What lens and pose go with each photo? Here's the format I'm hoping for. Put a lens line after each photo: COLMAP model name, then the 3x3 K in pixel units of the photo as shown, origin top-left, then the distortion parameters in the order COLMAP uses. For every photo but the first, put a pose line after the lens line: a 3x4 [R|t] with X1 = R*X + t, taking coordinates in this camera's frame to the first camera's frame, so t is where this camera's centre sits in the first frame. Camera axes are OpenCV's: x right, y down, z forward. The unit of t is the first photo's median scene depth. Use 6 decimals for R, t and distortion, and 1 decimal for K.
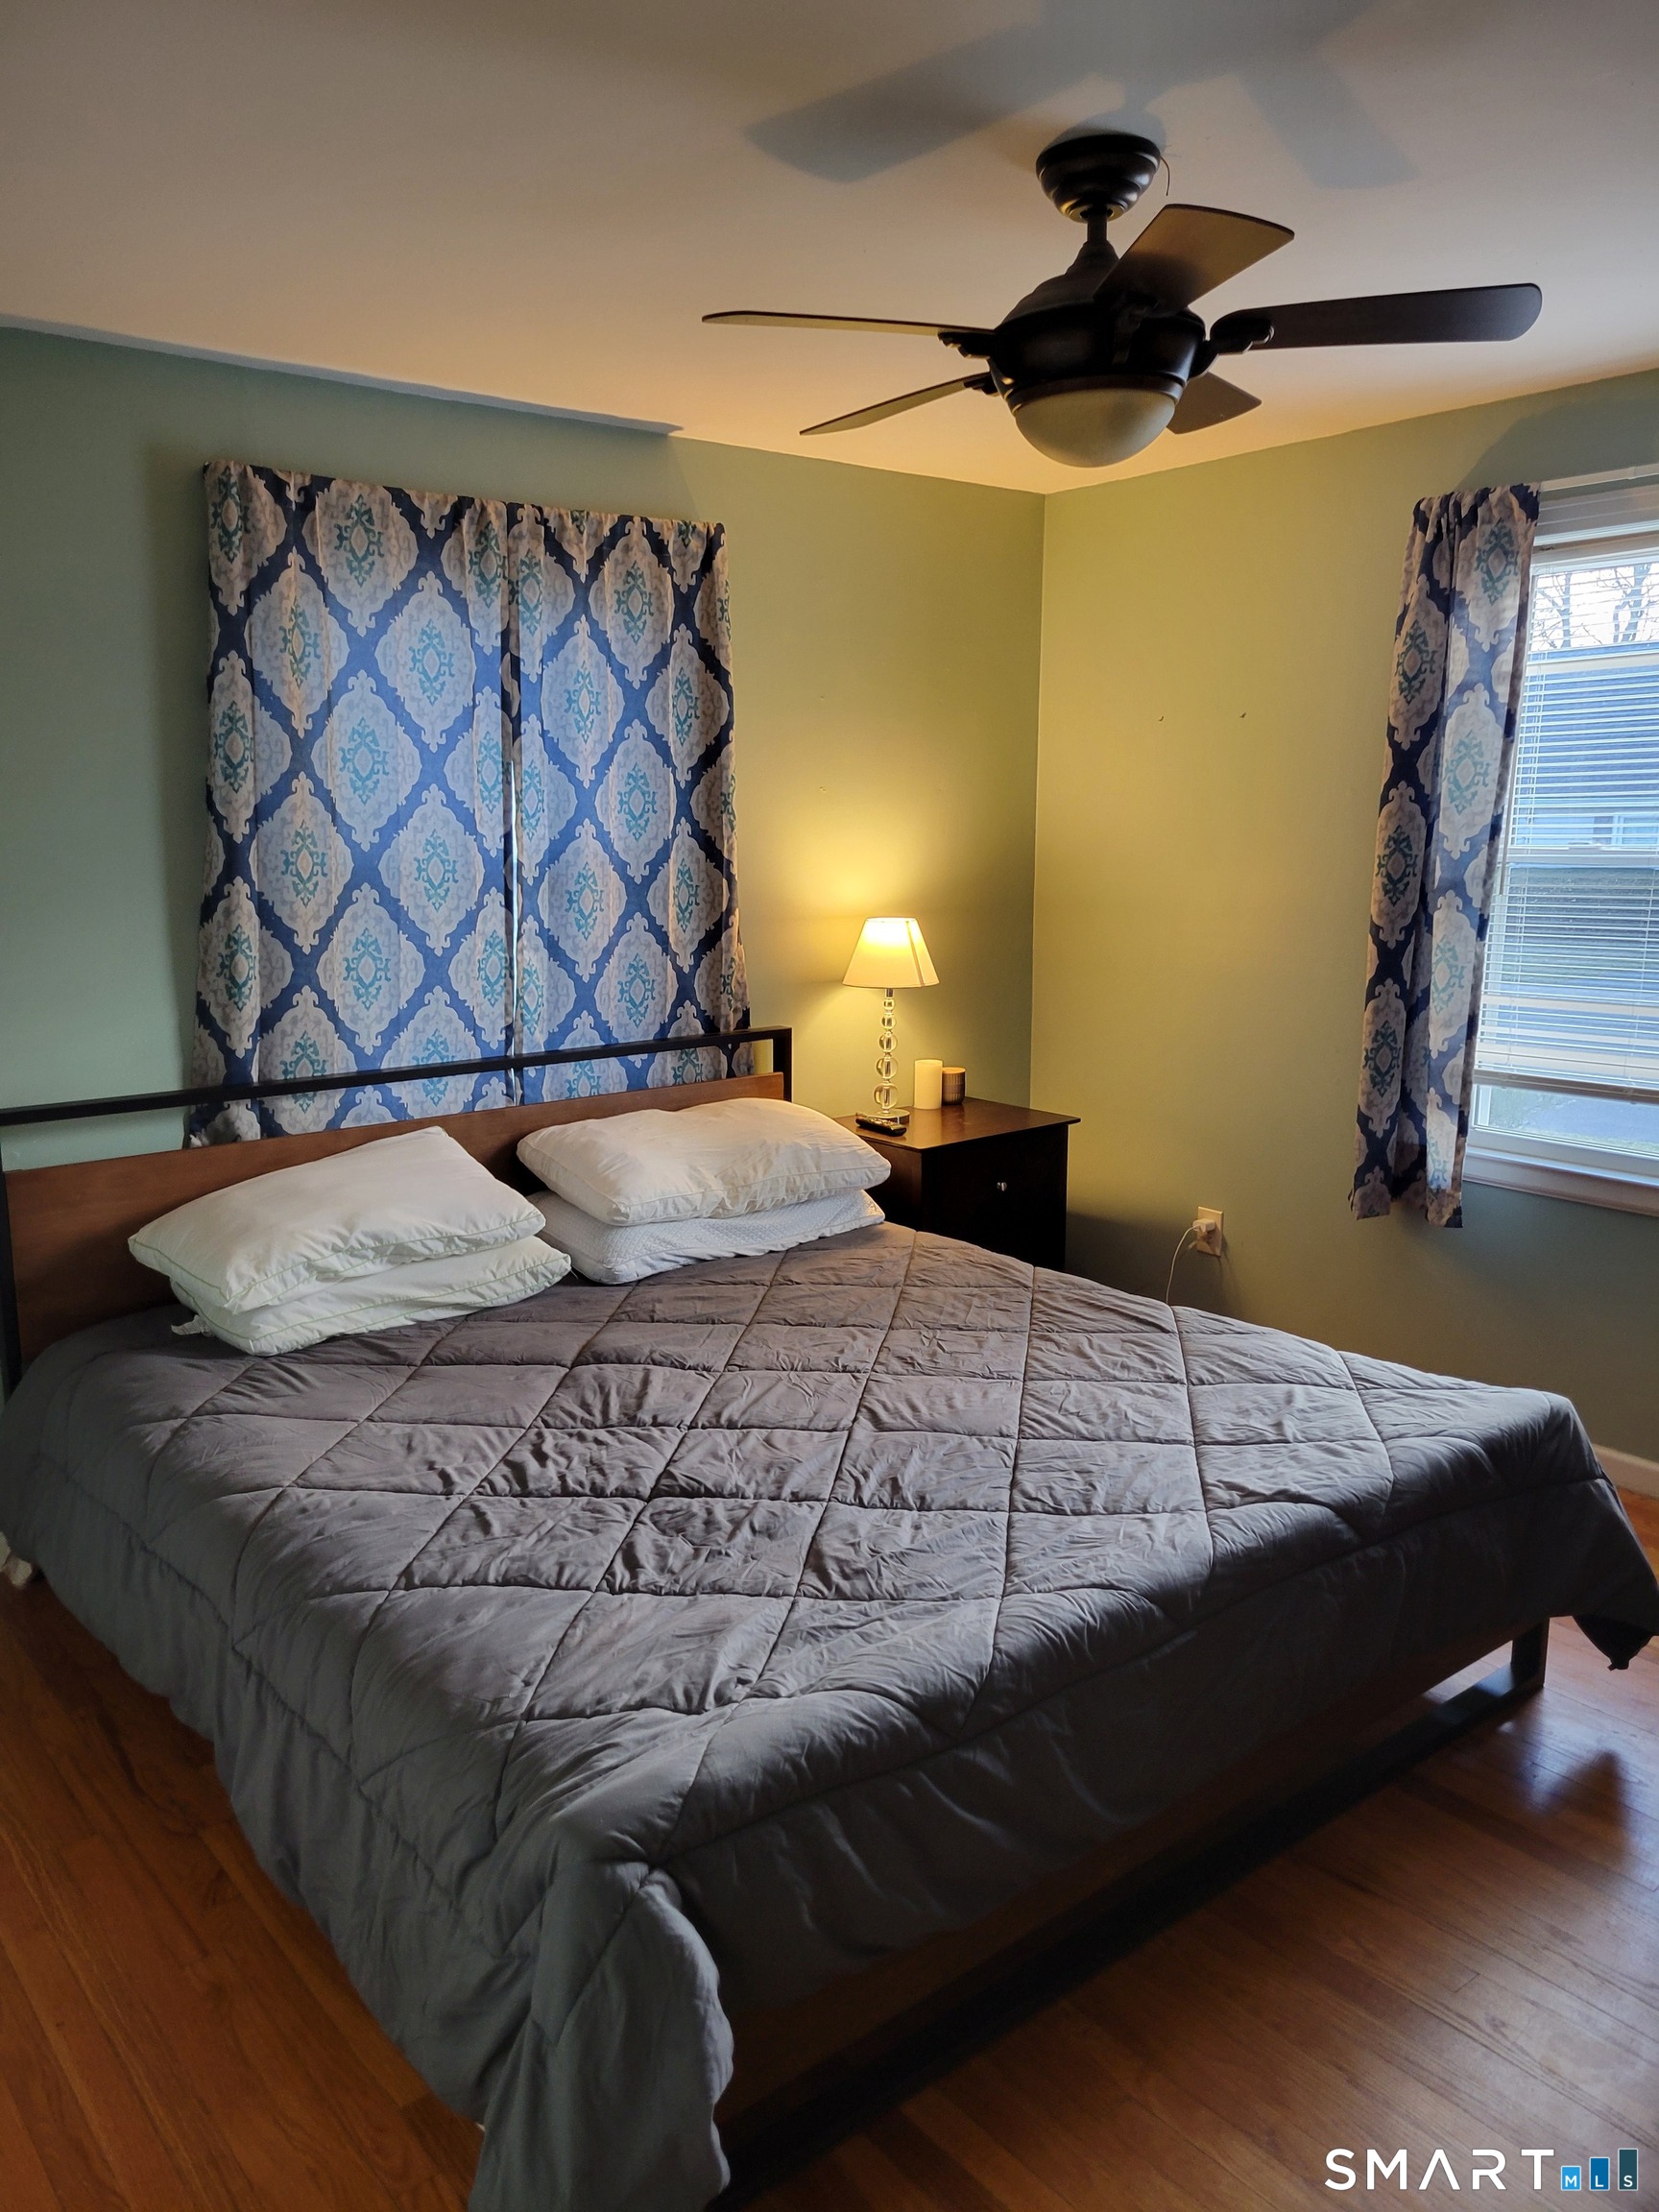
lens RADIAL K [[1662.2, 0, 830.1], [0, 1662.2, 1116.5], [0, 0, 1]] dist [0.059151, -0.034636]
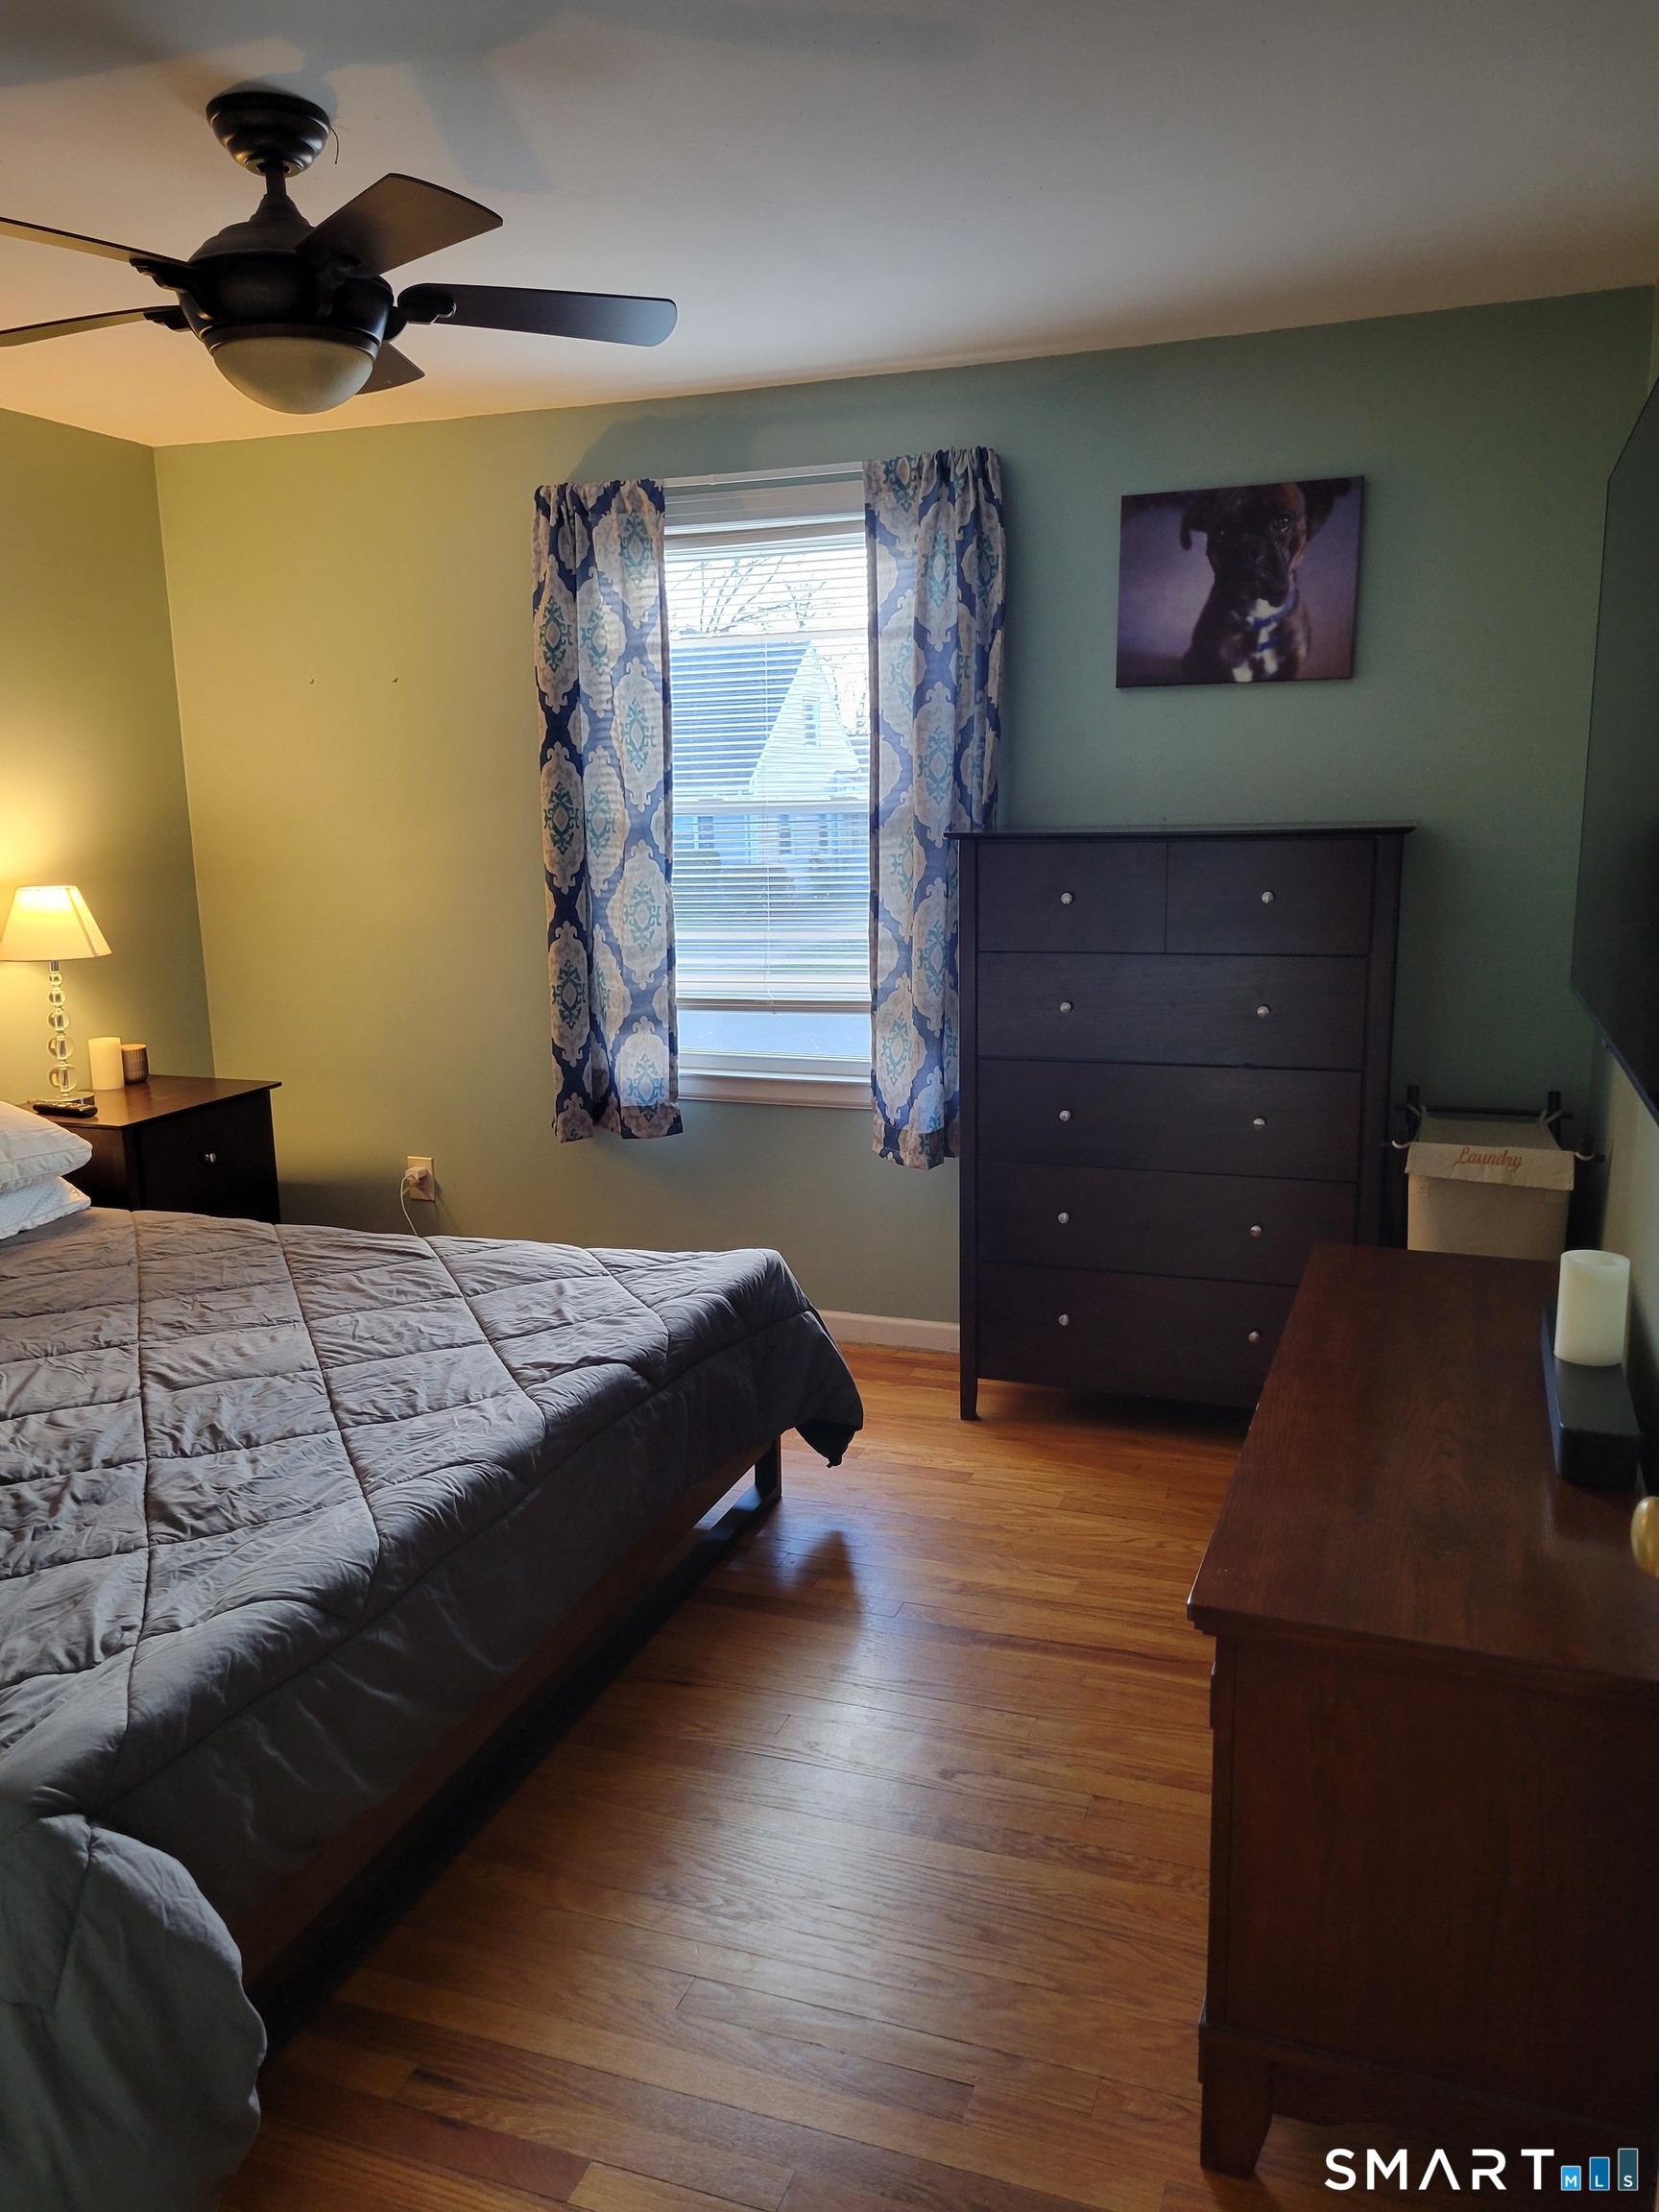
lens RADIAL K [[1662.2, 0, 832.6], [0, 1662.2, 1109.0], [0, 0, 1]] dist [0.059151, -0.034636]
pose [[0.854355, -0.108689, 0.508197, -0.098106], [0.110328, 0.993528, 0.027010, 0.033619], [-0.507843, 0.032992, 0.860817, -0.034257]]
